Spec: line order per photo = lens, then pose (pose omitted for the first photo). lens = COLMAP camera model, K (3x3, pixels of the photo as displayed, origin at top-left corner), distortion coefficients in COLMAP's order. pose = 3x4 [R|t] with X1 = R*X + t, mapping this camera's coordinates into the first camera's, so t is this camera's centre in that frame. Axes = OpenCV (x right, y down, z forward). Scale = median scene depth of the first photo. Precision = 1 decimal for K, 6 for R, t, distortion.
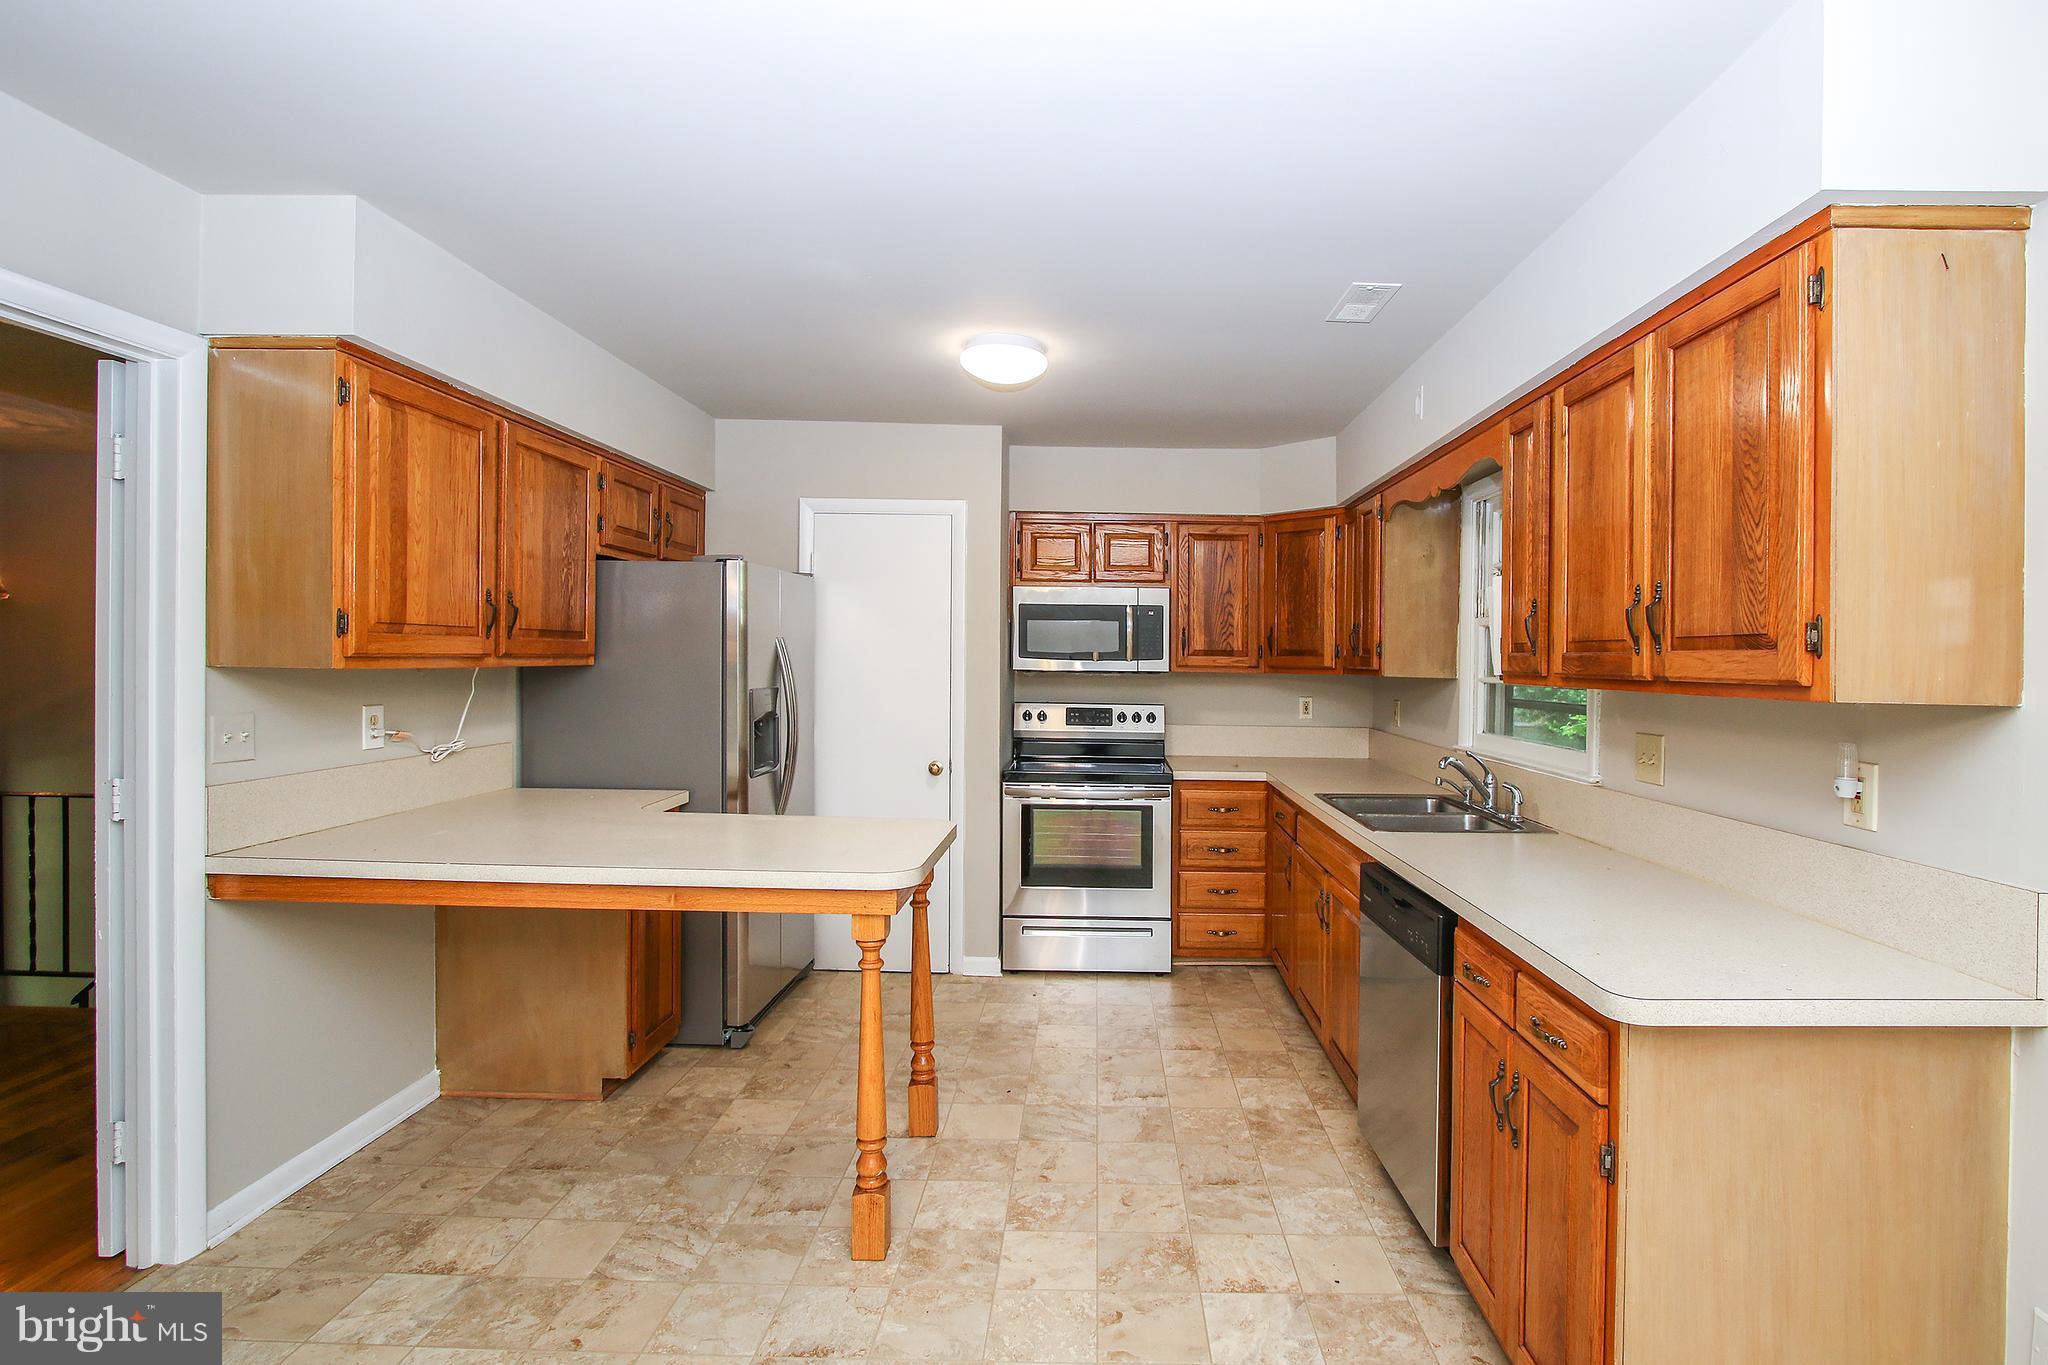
lens RADIAL K [[1046.4, 0, 1096.6], [0, 1046.4, 666.3], [0, 0, 1]] dist [-0.013058, -0.001429]
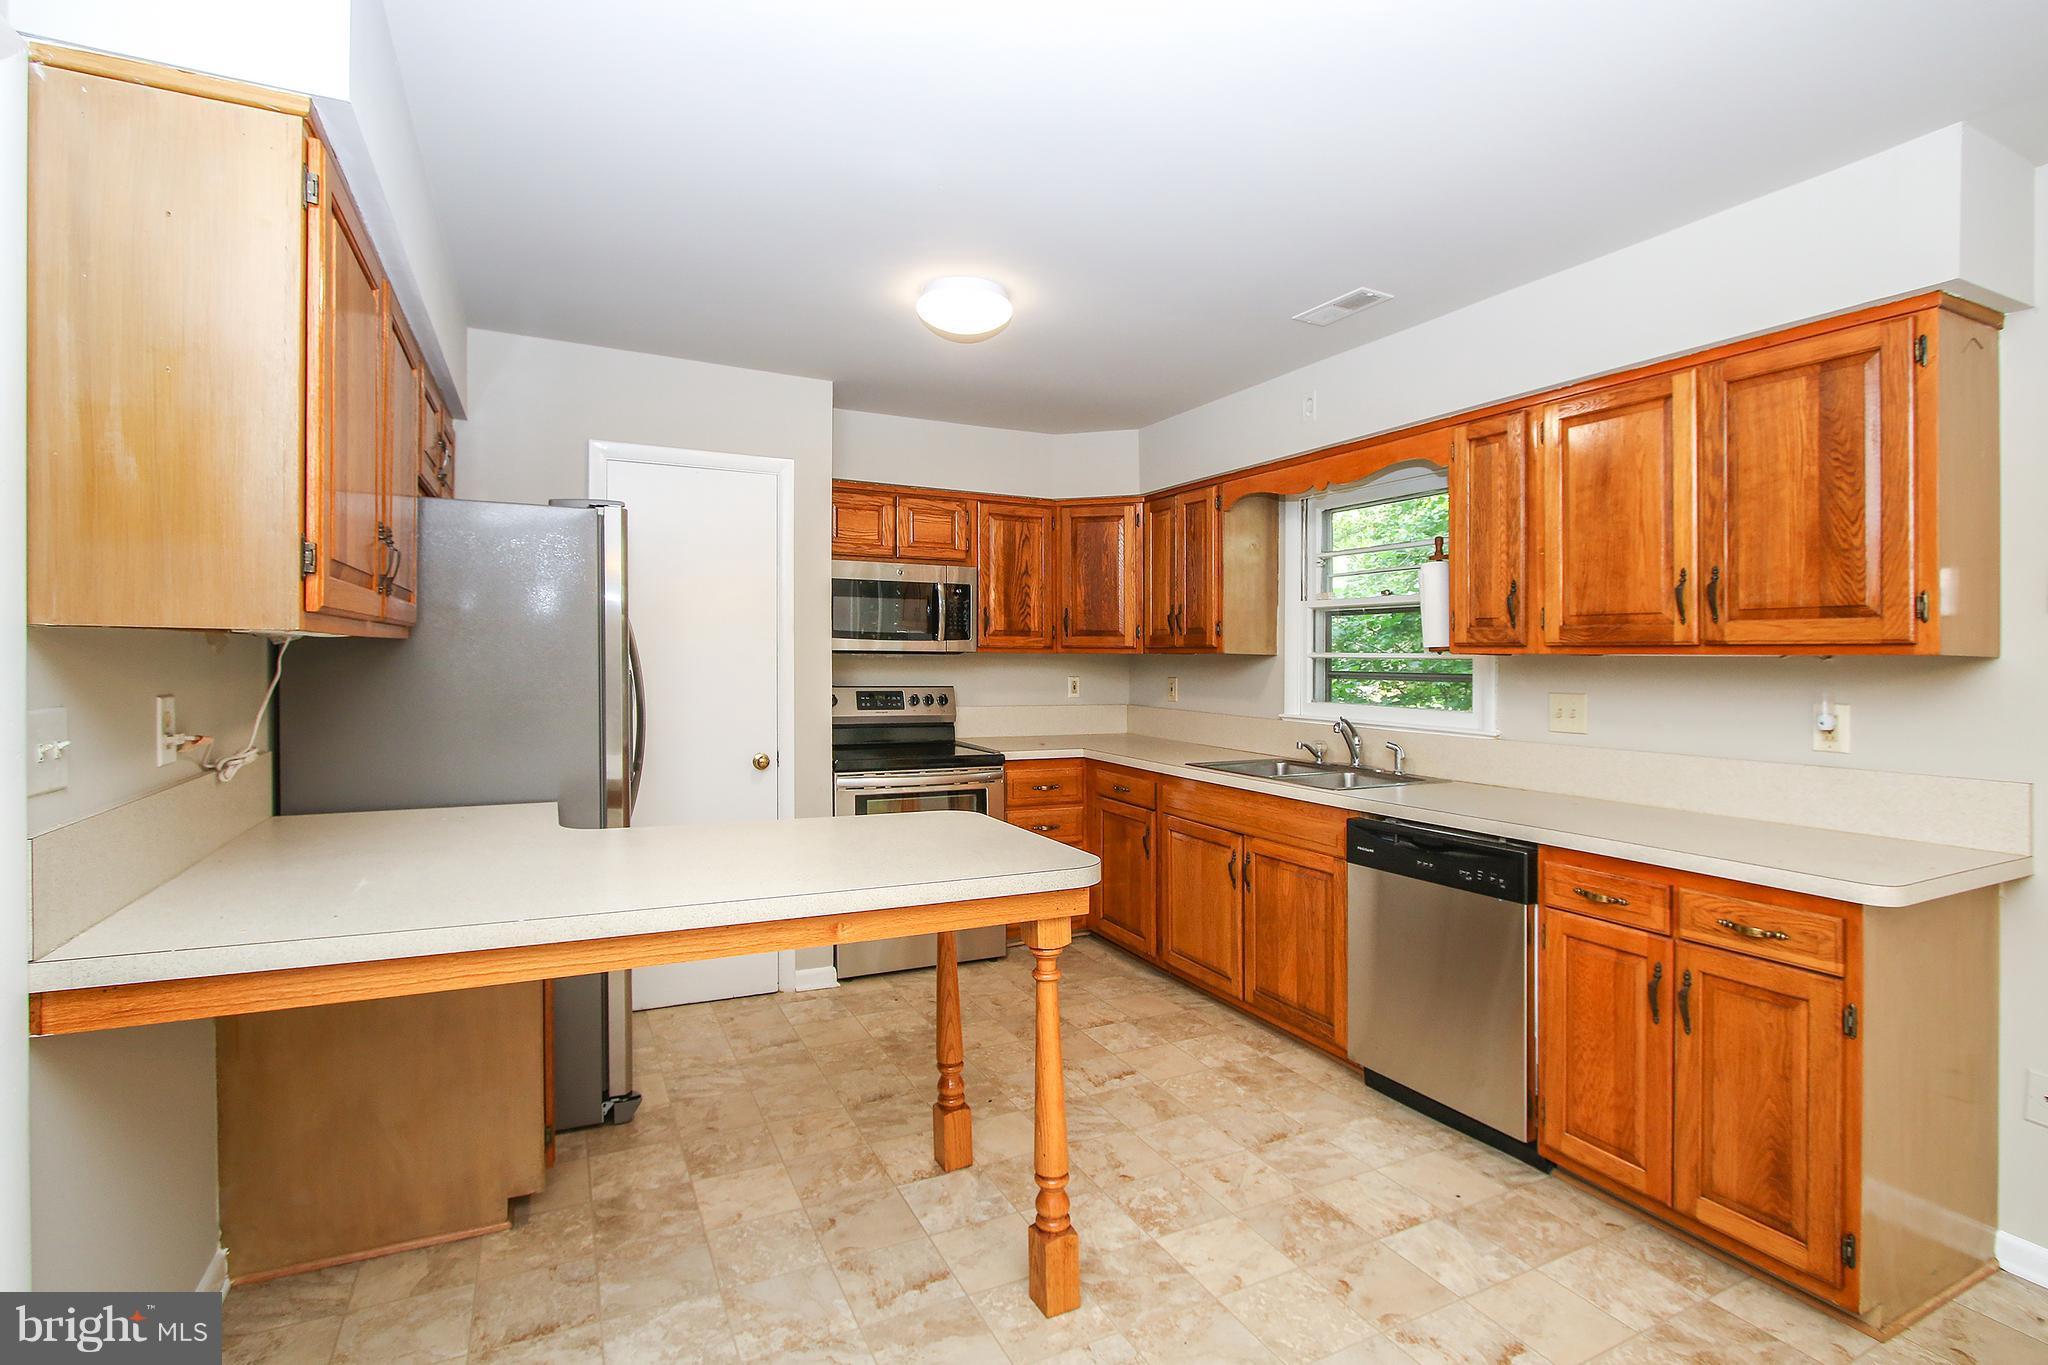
lens RADIAL K [[1005.2, 0, 1103.1], [0, 1005.2, 649.9], [0, 0, 1]] dist [-0.008004, -0.000506]
pose [[0.882942, -0.003184, 0.469471, -0.426745], [0.006191, 0.999969, -0.004863, 0.013626], [-0.469441, 0.007200, 0.882935, 0.173216]]
